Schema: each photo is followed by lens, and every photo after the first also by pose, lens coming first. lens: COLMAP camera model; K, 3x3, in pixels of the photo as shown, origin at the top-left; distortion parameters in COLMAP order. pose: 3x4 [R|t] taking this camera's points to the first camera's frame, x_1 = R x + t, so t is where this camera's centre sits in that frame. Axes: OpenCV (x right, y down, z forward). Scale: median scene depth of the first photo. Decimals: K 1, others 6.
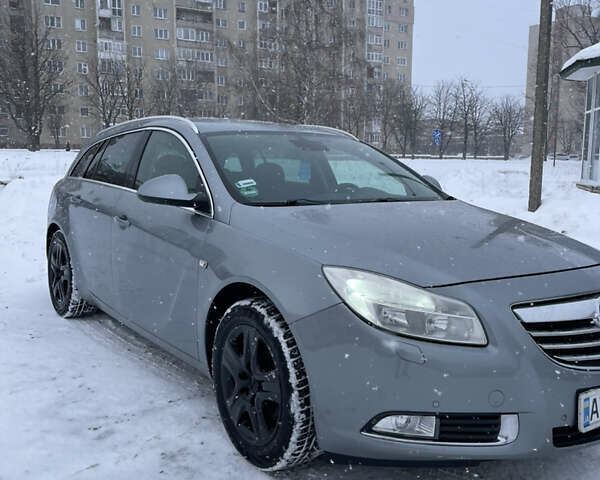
lens RADIAL K [[604.6, 0, 303.6], [0, 604.6, 240.2], [0, 0, 1]] dist [0.032259, 0.000000]
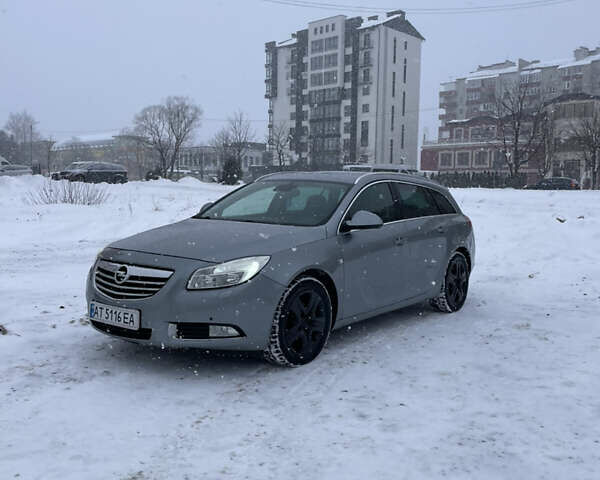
lens RADIAL K [[604.6, 0, 301.2], [0, 604.6, 243.3], [0, 0, 1]] dist [0.032259, 0.000000]
pose [[0.276915, 0.074574, -0.957996, 1.202111], [-0.139664, 0.989520, 0.036657, -0.060446], [0.950690, 0.123646, 0.284428, 0.470274]]
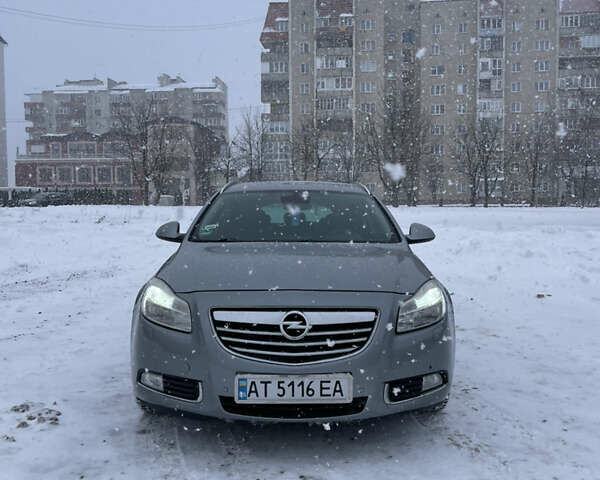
lens RADIAL K [[604.6, 0, 305.9], [0, 604.6, 240.5], [0, 0, 1]] dist [0.032259, 0.000000]
pose [[0.813029, 0.013344, -0.582070, 0.610902], [-0.064028, 0.995723, -0.066606, 0.012317], [0.578692, 0.091421, 0.810406, -0.029239]]
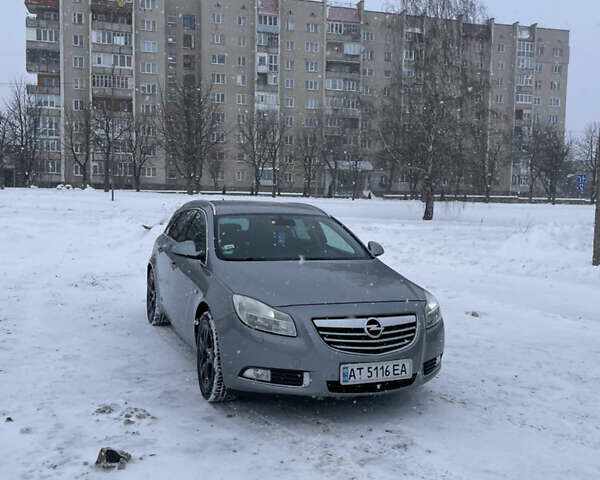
lens RADIAL K [[604.6, 0, 303.7], [0, 604.6, 236.9], [0, 0, 1]] dist [0.032259, 0.000000]
pose [[0.969835, 0.026577, -0.242311, 0.351006], [-0.043522, 0.996946, -0.064849, -0.012217], [0.239848, 0.073438, 0.968029, -0.420221]]
